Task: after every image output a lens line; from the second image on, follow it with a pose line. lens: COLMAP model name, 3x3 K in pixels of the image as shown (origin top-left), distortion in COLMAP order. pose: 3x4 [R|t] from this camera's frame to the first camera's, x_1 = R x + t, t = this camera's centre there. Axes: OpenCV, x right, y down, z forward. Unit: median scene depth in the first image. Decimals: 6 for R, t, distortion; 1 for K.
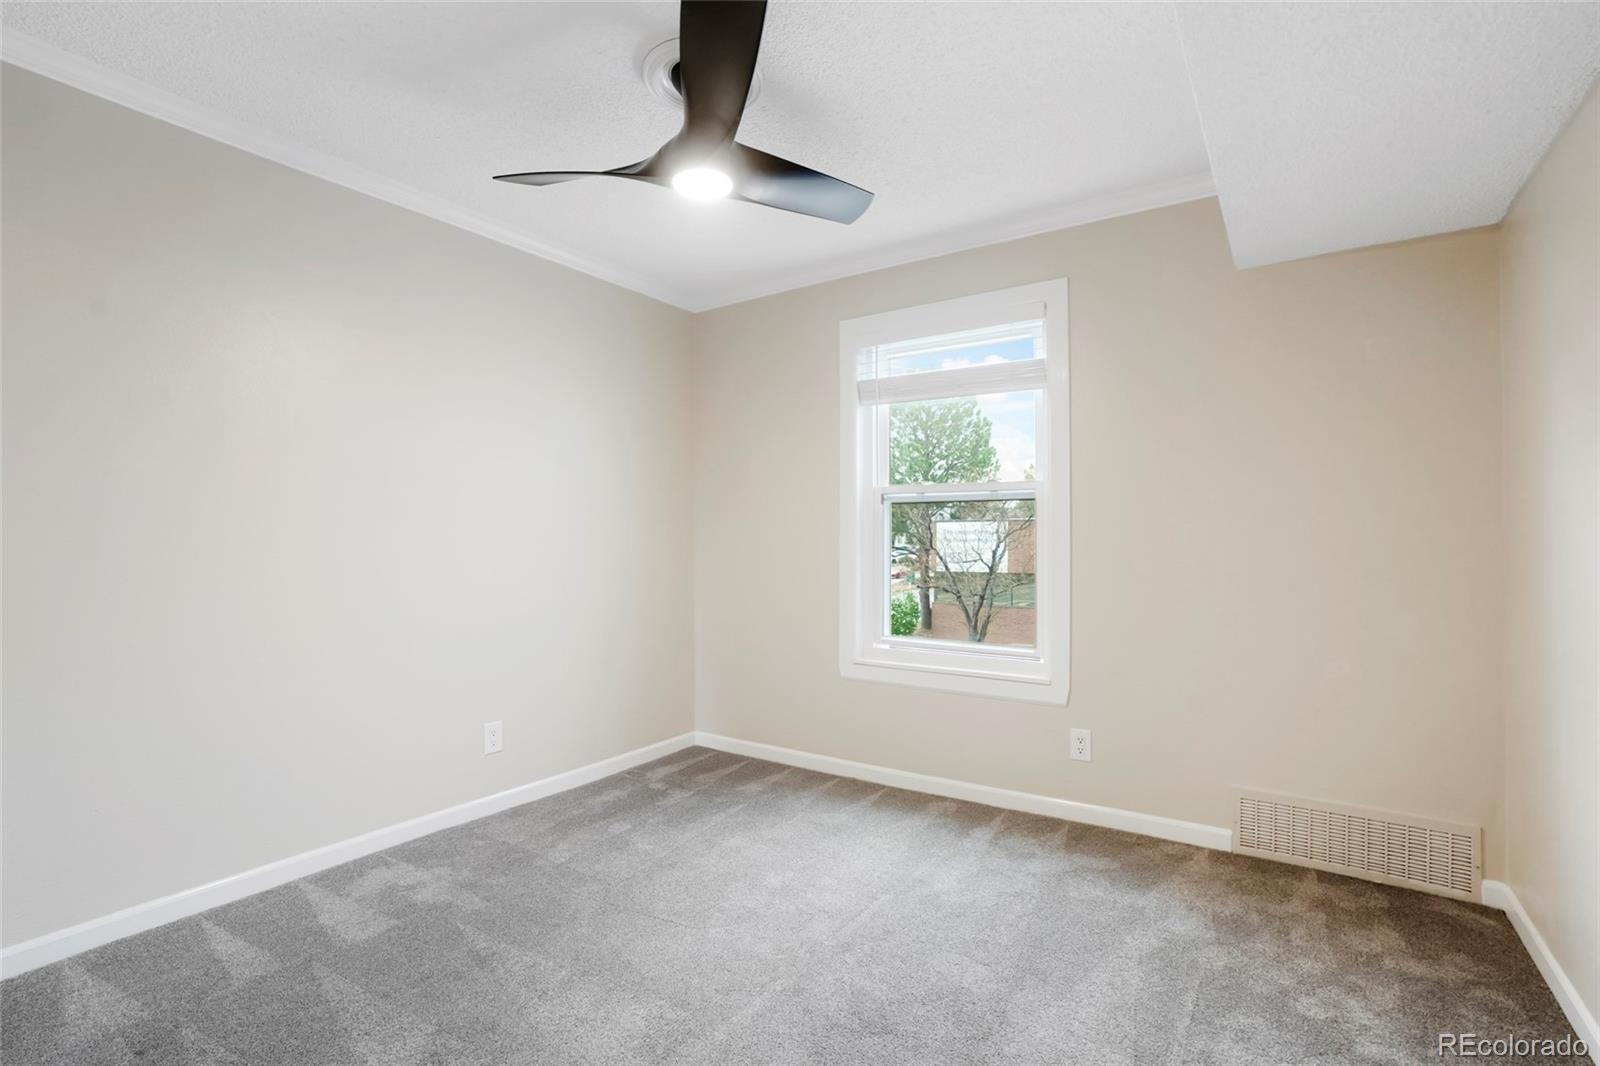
lens RADIAL K [[743.7, 0, 797.0], [0, 743.7, 538.8], [0, 0, 1]] dist [-0.035365, -0.000930]
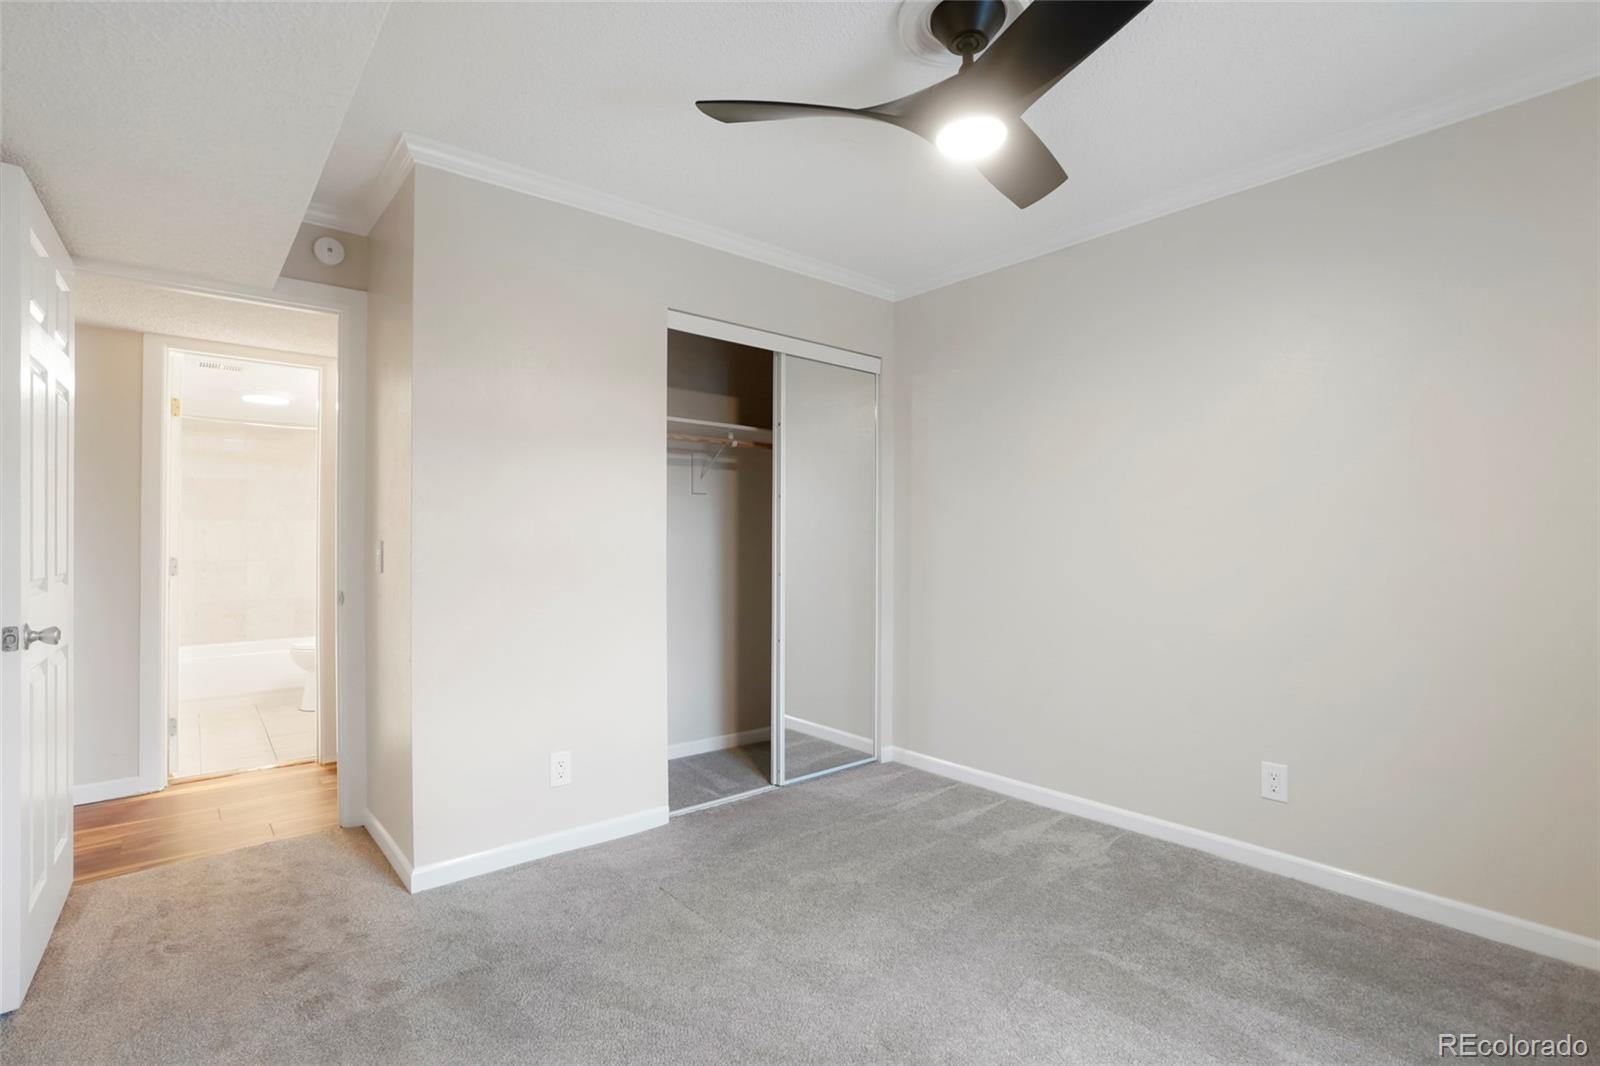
lens RADIAL K [[743.7, 0, 800.3], [0, 743.7, 536.1], [0, 0, 1]] dist [-0.035365, -0.000930]
pose [[-0.279105, -0.000390, -0.960260, 0.706535], [0.003463, 0.999993, -0.001413, -0.010314], [0.960254, -0.003720, -0.279102, 0.965860]]
